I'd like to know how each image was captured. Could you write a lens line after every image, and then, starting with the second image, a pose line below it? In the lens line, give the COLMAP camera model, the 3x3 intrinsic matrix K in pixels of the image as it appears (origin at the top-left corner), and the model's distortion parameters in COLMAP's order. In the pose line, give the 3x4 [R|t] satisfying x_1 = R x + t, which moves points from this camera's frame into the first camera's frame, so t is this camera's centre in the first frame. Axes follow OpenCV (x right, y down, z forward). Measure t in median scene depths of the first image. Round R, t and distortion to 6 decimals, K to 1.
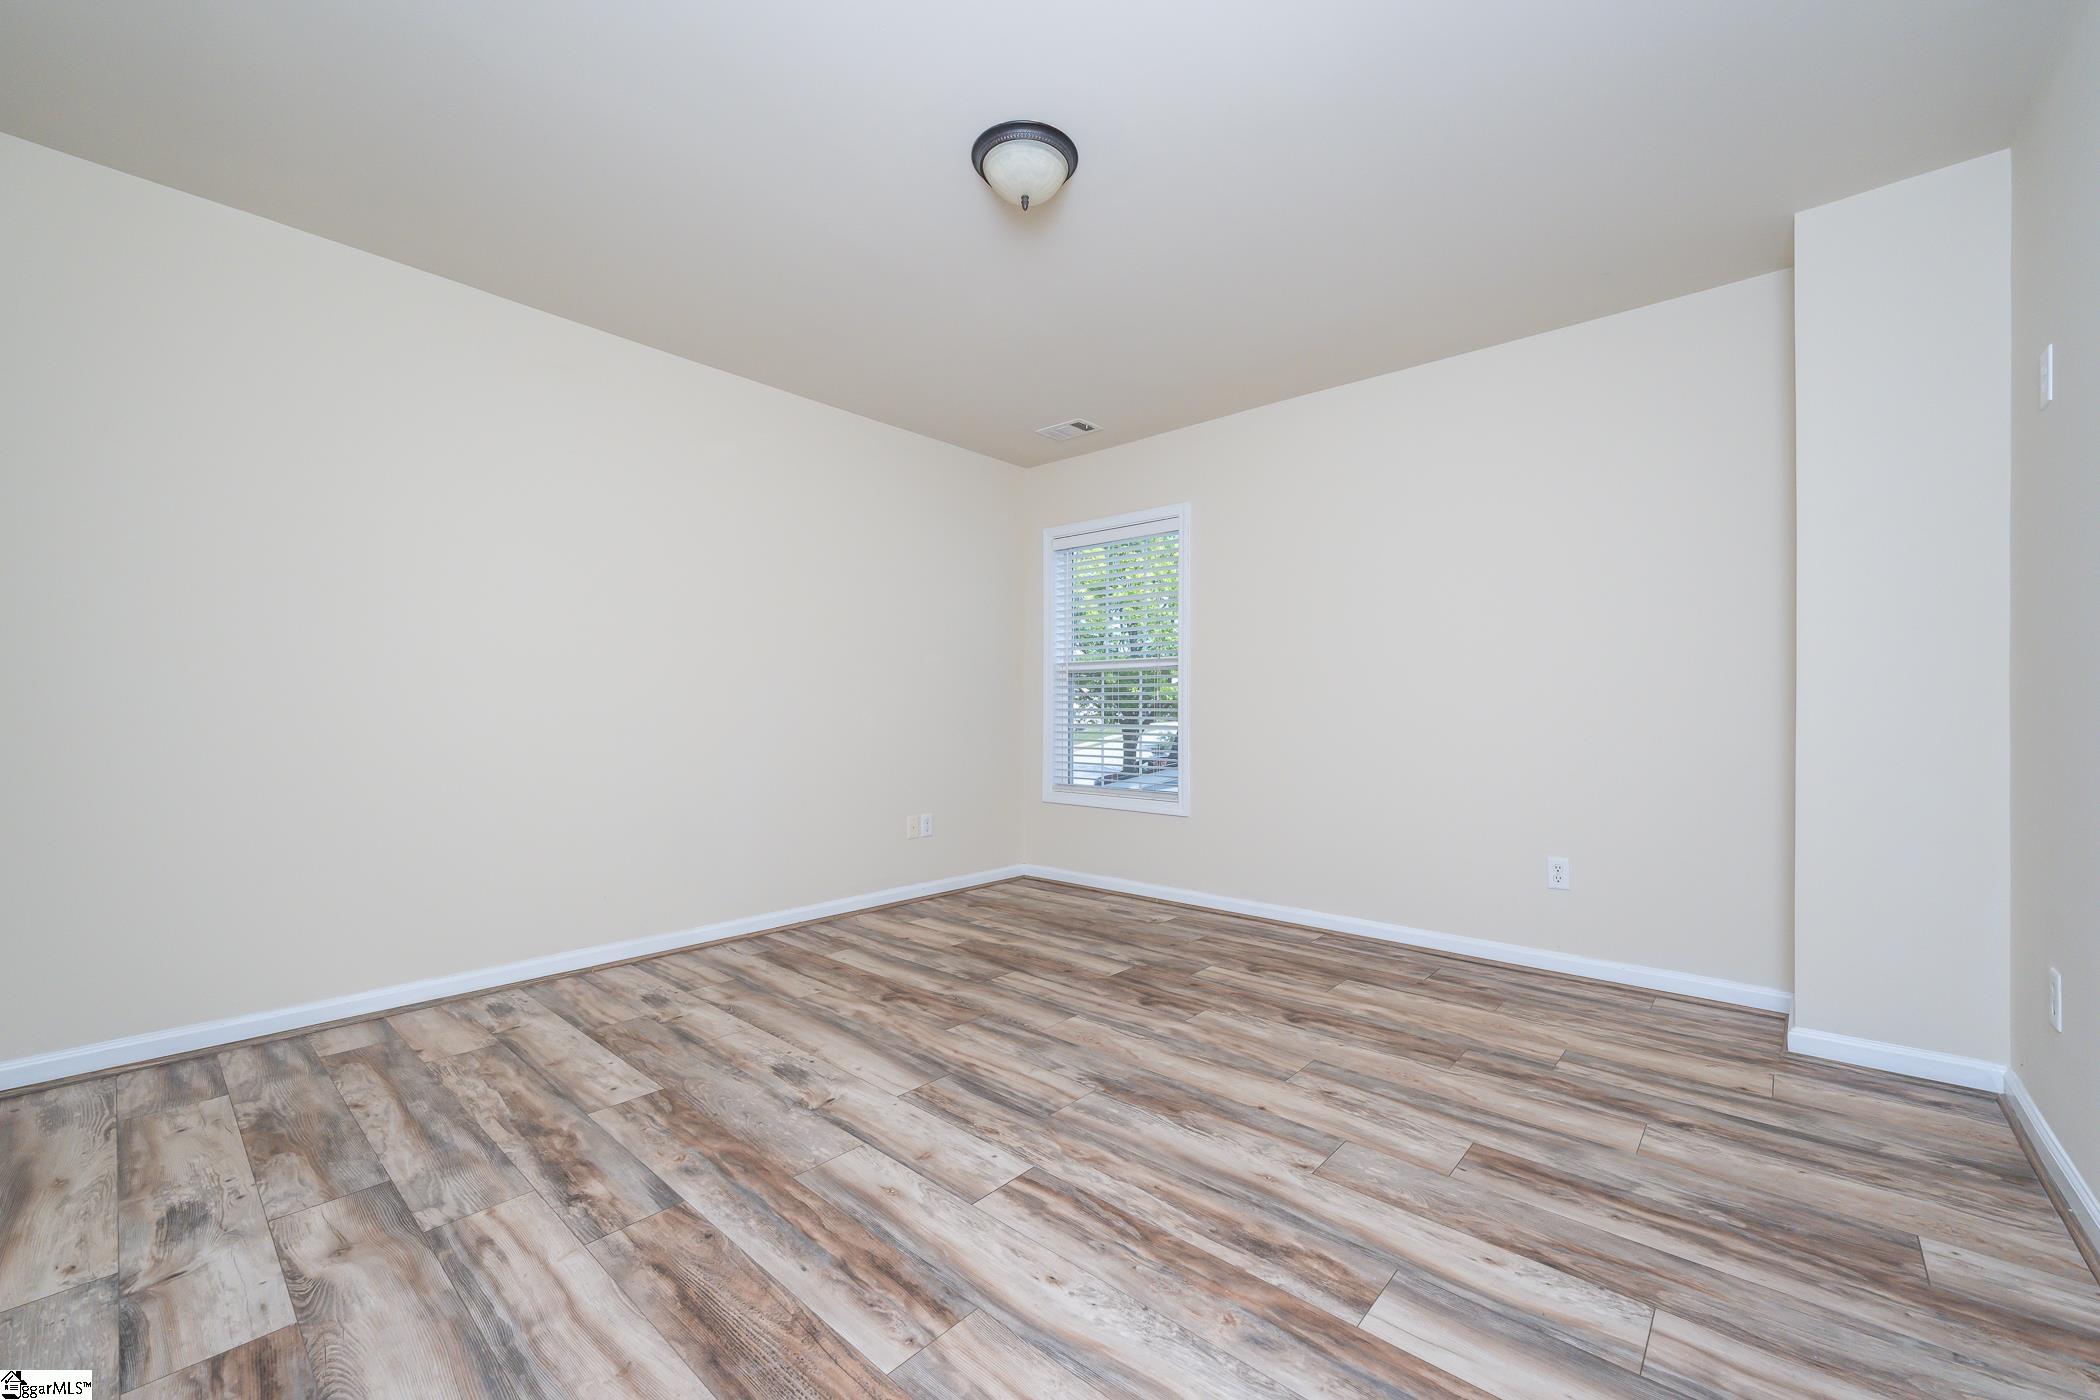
lens RADIAL K [[833.1, 0, 1050.3], [0, 833.1, 702.2], [0, 0, 1]] dist [0.005133, -0.000217]
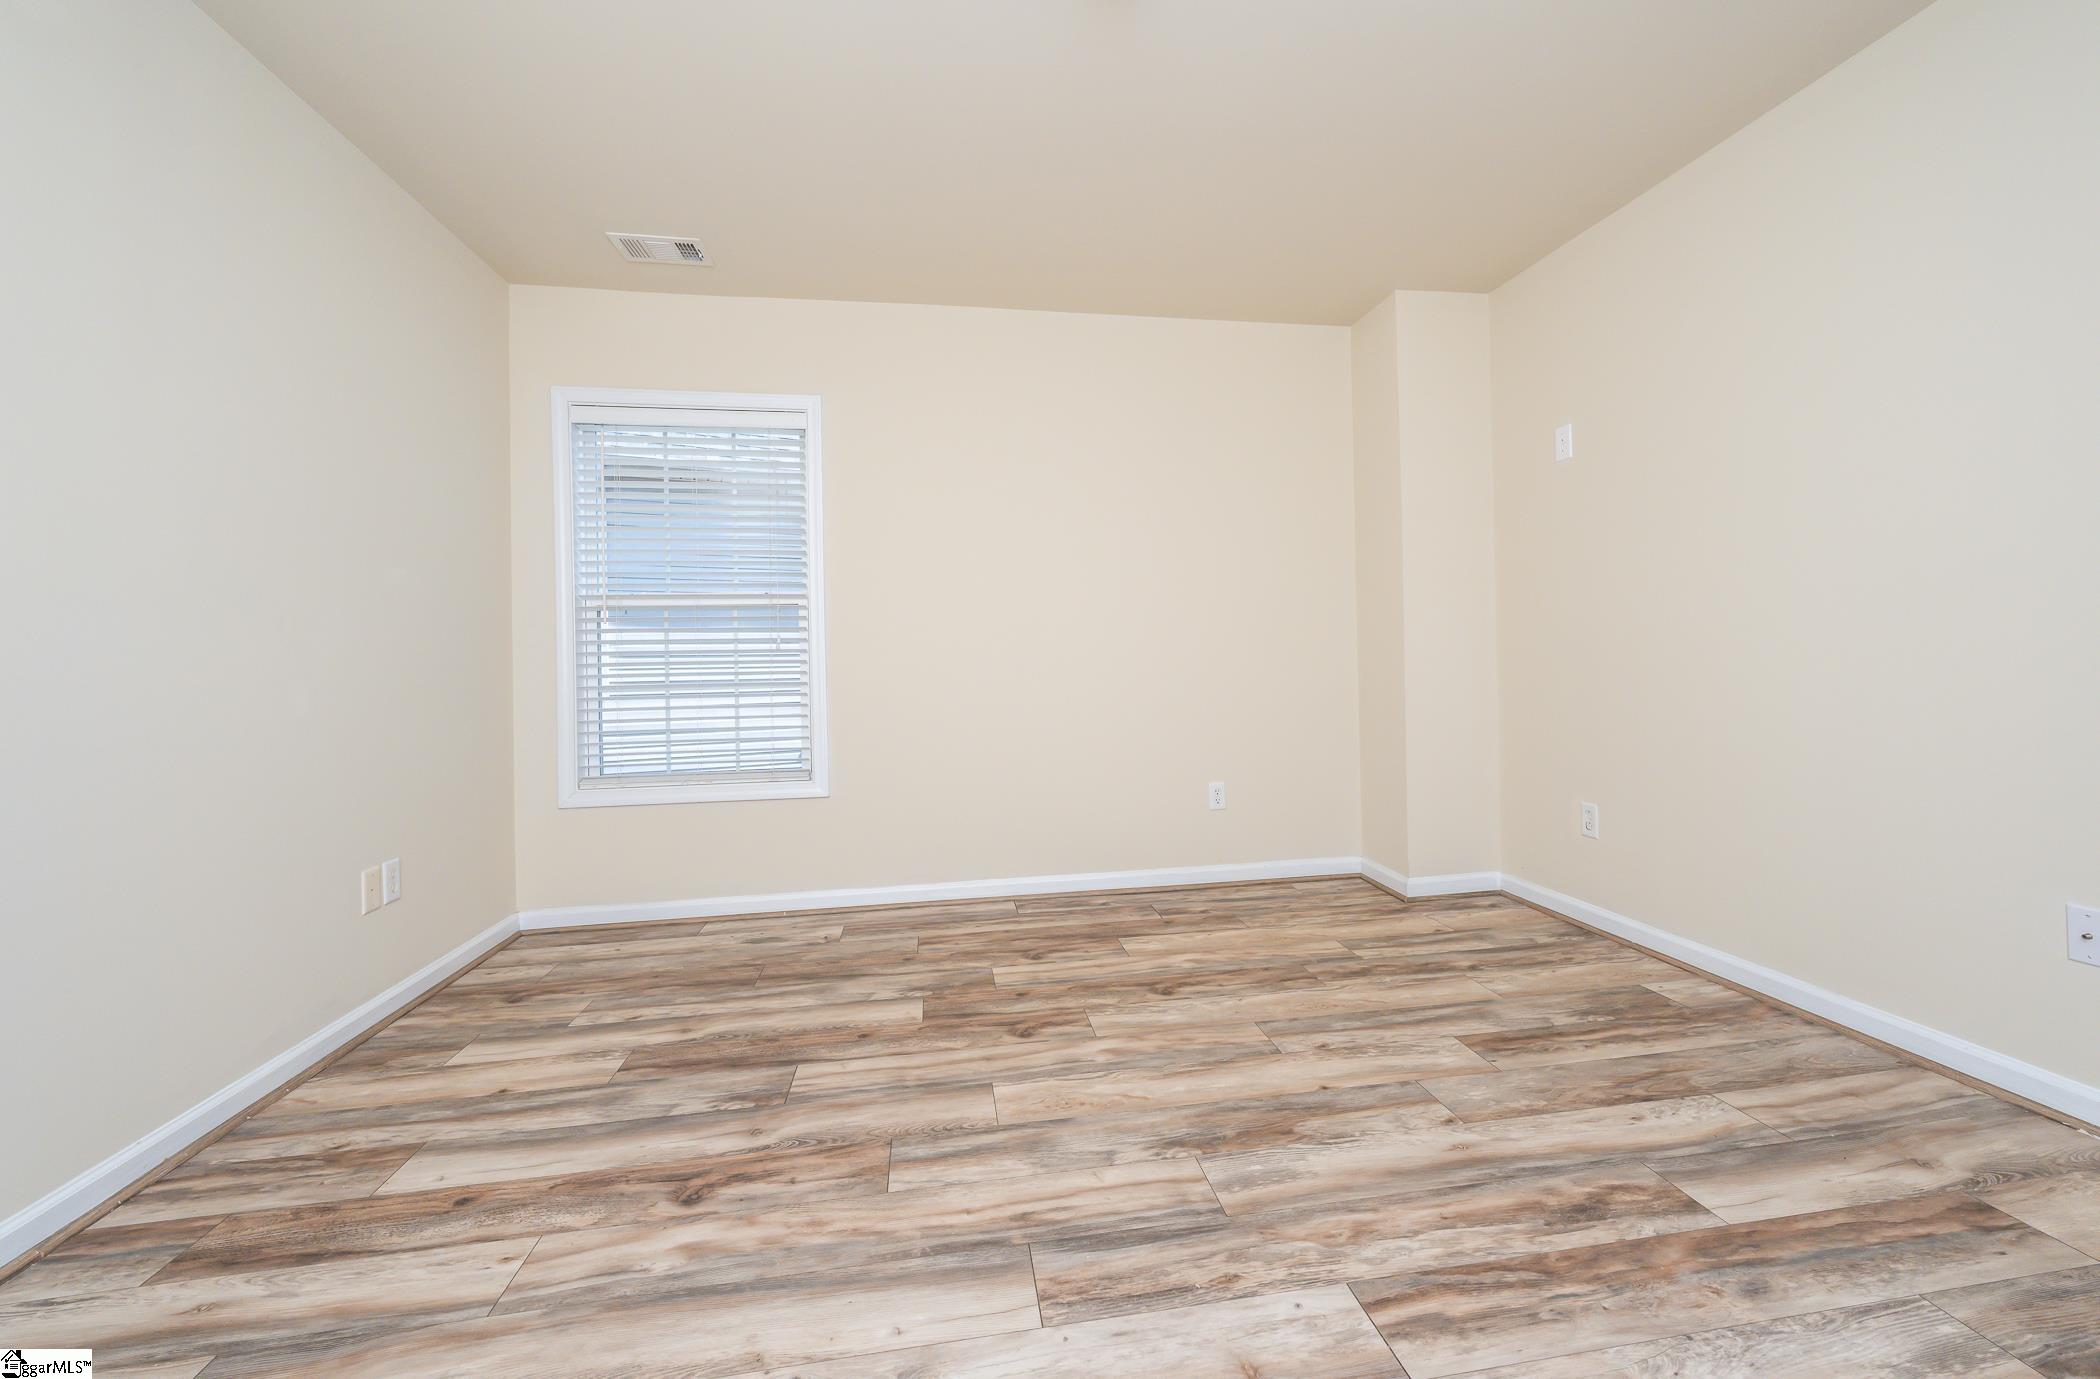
lens RADIAL K [[863.8, 0, 1054.1], [0, 863.8, 652.1], [0, 0, 1]] dist [0.003926, -0.000086]
pose [[0.622115, -0.008887, 0.782875, -0.521486], [0.012434, 0.999922, 0.001471, 0.003682], [-0.782827, 0.008819, 0.622177, 0.499137]]
